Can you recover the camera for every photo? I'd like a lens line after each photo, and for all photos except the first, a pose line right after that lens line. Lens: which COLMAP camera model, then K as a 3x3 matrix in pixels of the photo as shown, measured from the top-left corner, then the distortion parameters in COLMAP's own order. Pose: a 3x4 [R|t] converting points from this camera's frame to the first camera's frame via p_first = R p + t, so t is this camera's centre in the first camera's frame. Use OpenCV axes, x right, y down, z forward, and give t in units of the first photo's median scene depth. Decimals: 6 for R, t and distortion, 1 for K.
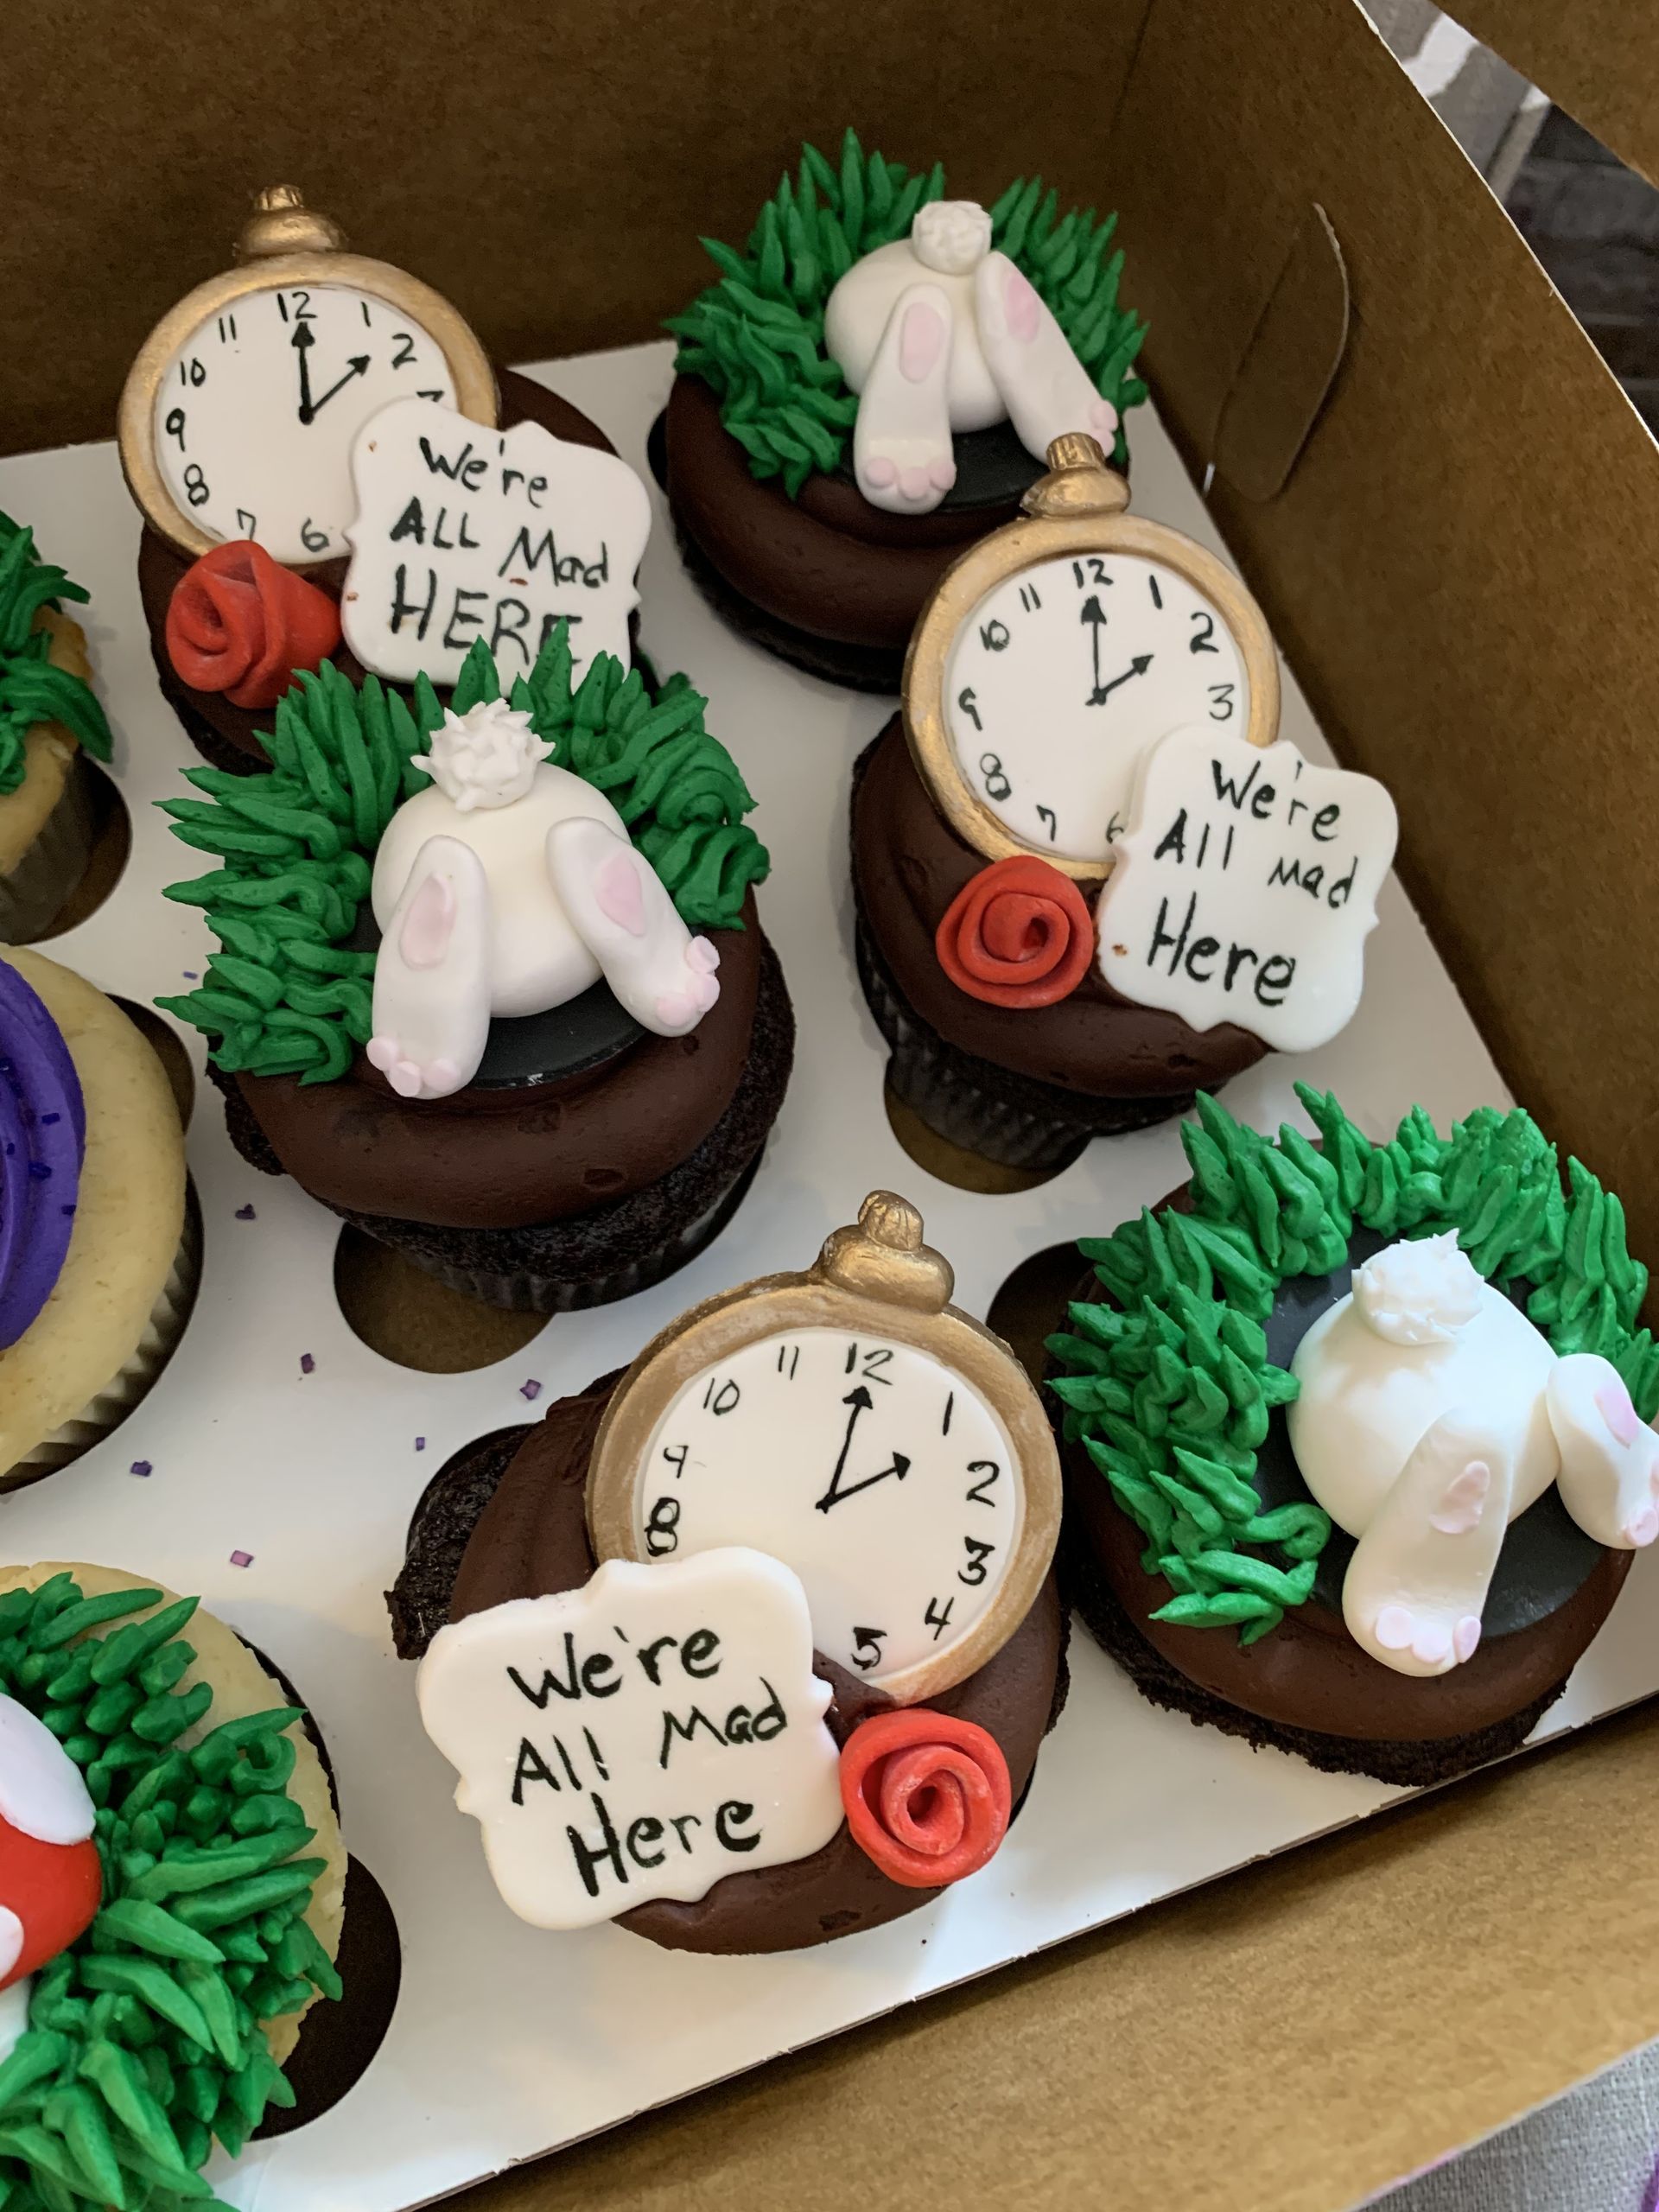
lens RADIAL K [[1648.0, 0, 829.5], [0, 1648.0, 1106.0], [0, 0, 1]] dist [-0.036279, 0.004323]
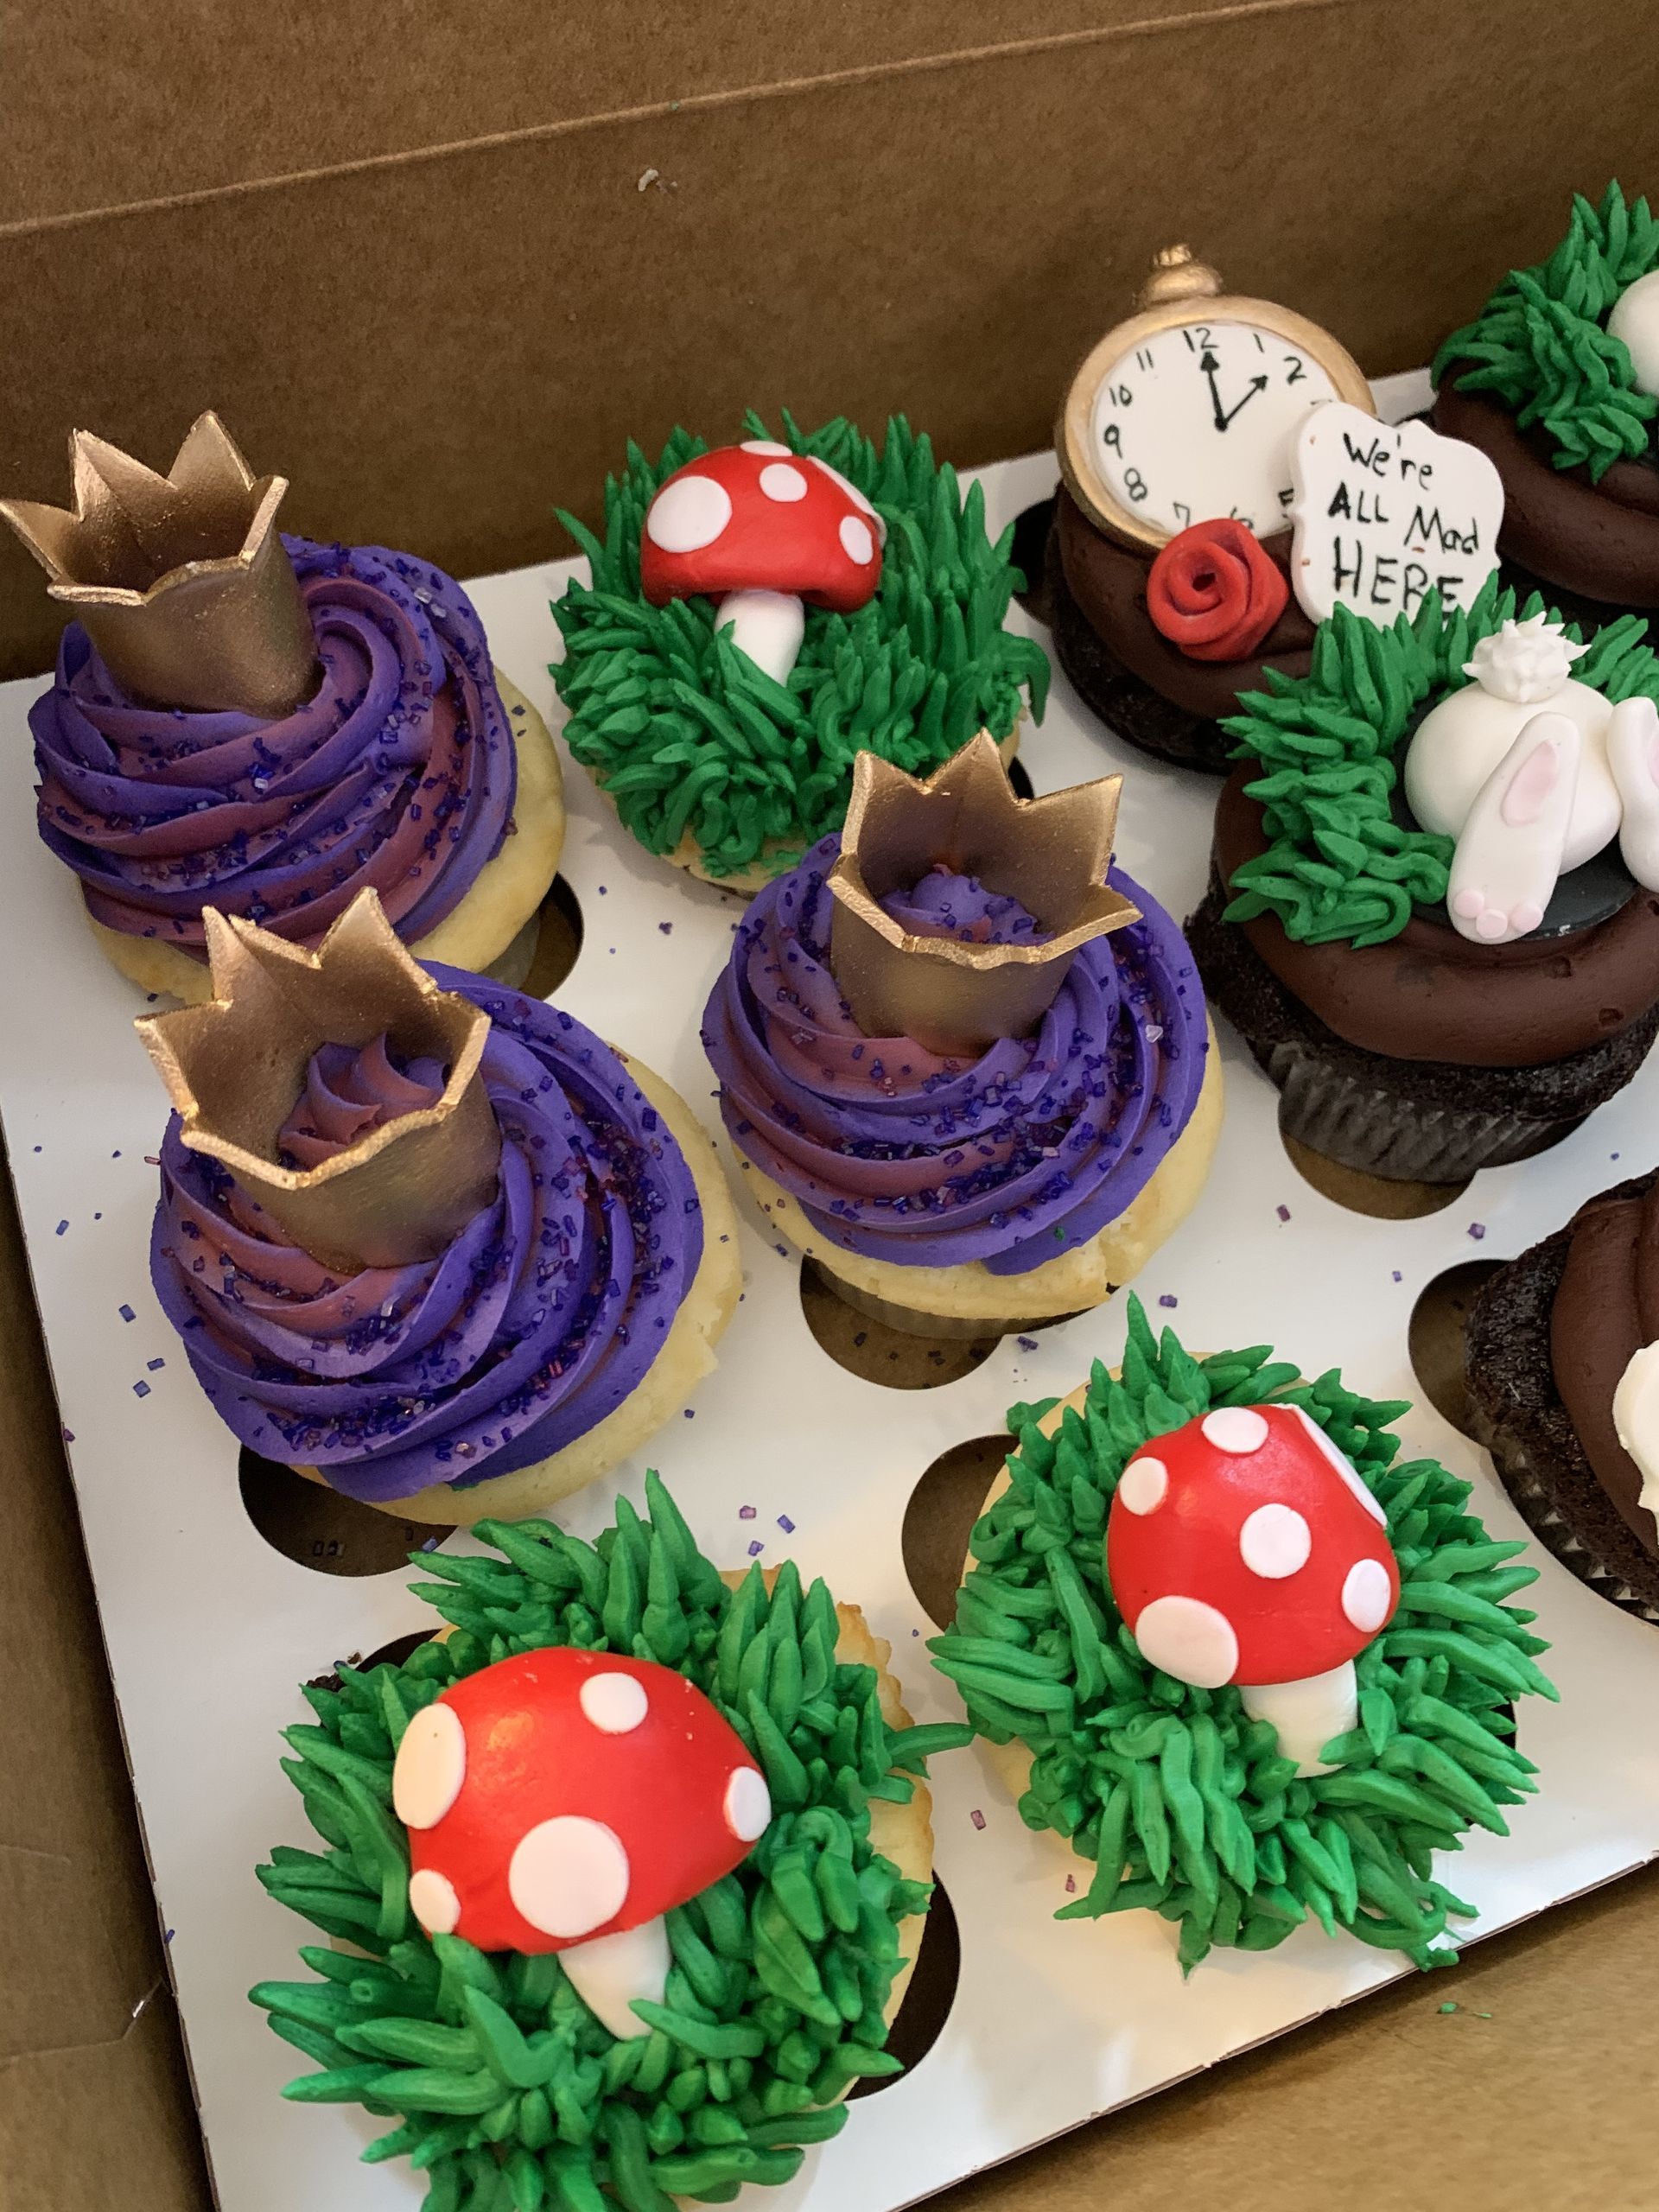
lens RADIAL K [[1648.0, 0, 829.5], [0, 1648.0, 1106.0], [0, 0, 1]] dist [-0.036279, 0.004323]
pose [[0.997456, -0.039212, -0.059532, -0.558298], [0.034224, 0.995994, -0.082606, 0.164194], [0.062533, 0.080358, 0.994803, -0.171191]]
